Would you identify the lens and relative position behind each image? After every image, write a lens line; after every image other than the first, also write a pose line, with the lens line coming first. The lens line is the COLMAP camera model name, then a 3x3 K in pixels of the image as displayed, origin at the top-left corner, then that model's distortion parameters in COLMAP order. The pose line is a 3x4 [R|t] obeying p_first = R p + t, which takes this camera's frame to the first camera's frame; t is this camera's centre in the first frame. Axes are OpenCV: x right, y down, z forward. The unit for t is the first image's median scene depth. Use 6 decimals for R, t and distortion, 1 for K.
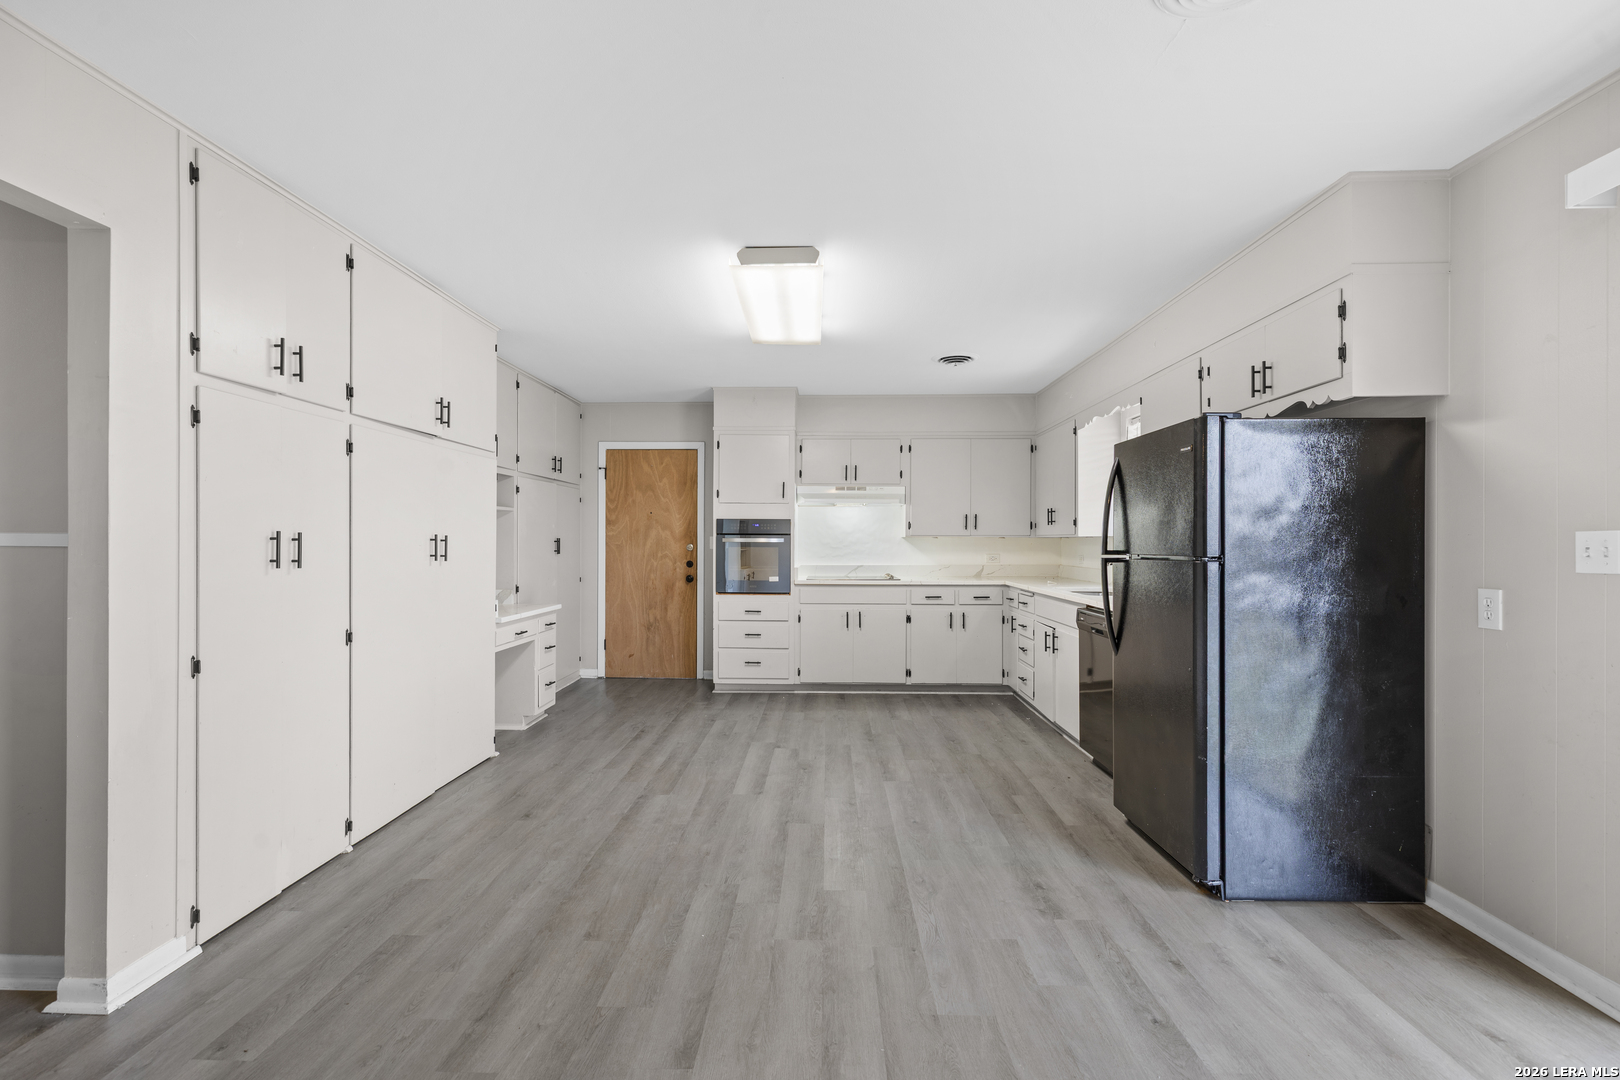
lens RADIAL K [[737.1, 0, 808.4], [0, 737.1, 534.0], [0, 0, 1]] dist [0.001528, 0.000076]
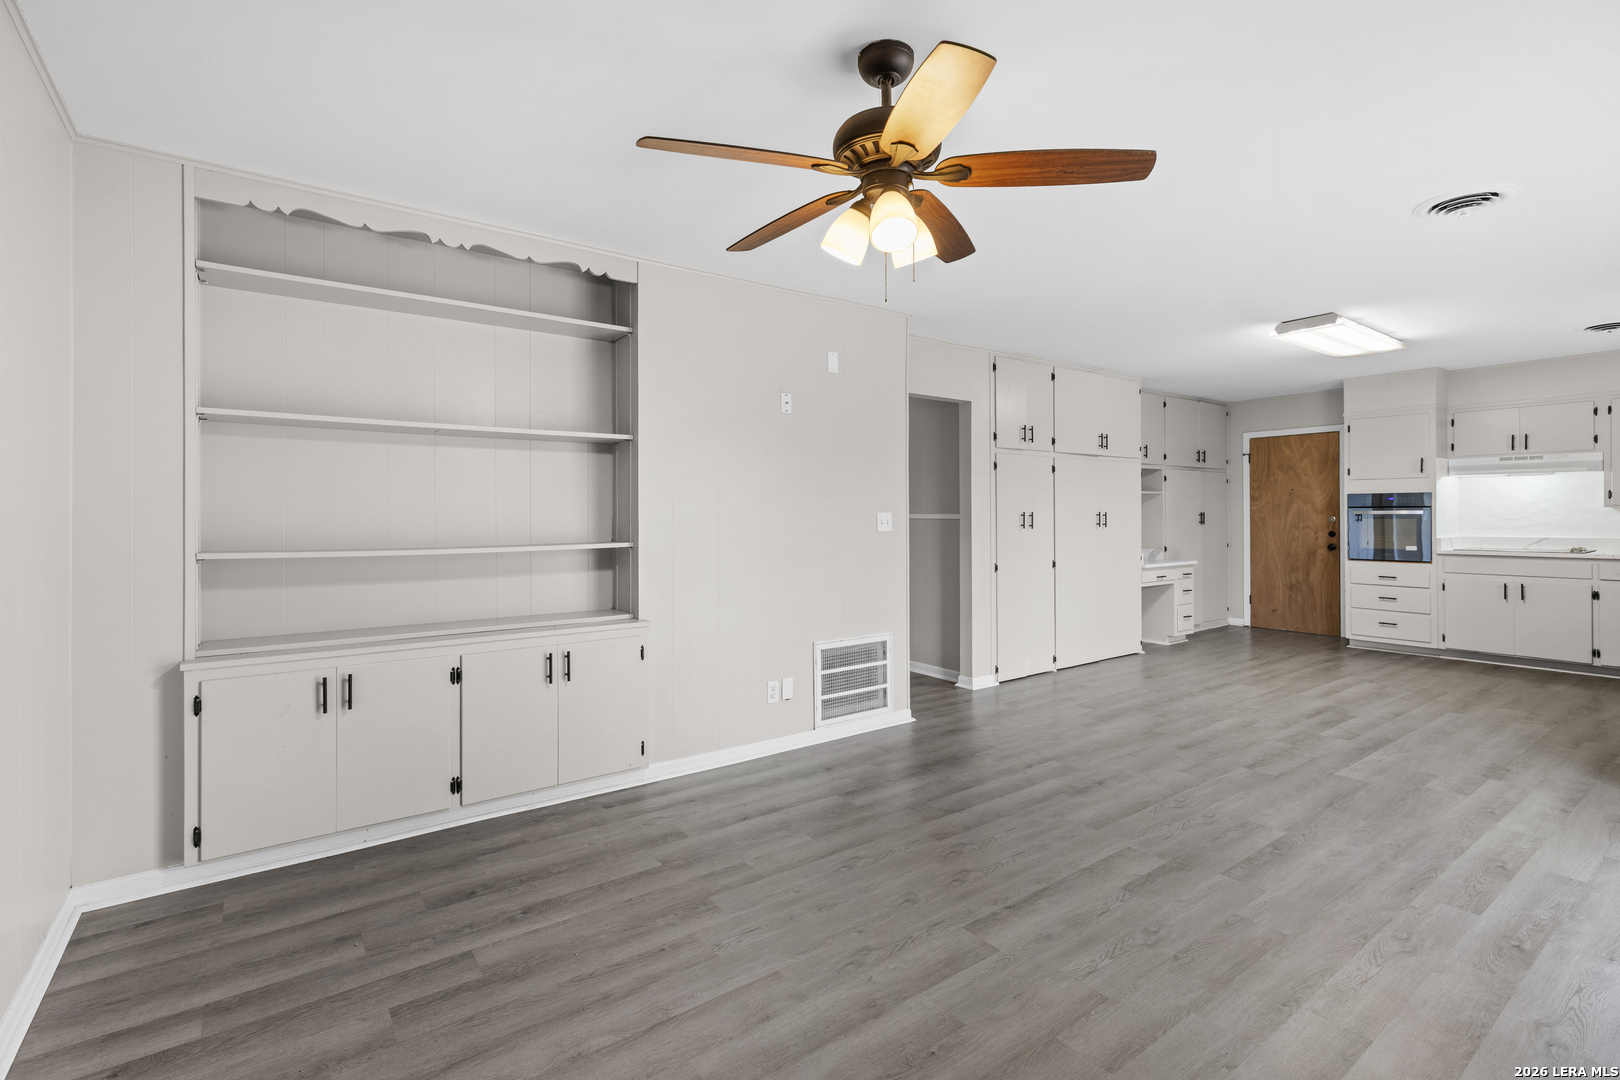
lens RADIAL K [[737.1, 0, 808.4], [0, 737.1, 534.0], [0, 0, 1]] dist [0.001528, 0.000076]
pose [[0.620337, 0.013473, -0.784220, 0.249216], [0.015325, 0.999453, 0.029293, -0.004838], [0.784186, -0.030190, 0.619791, -0.356449]]
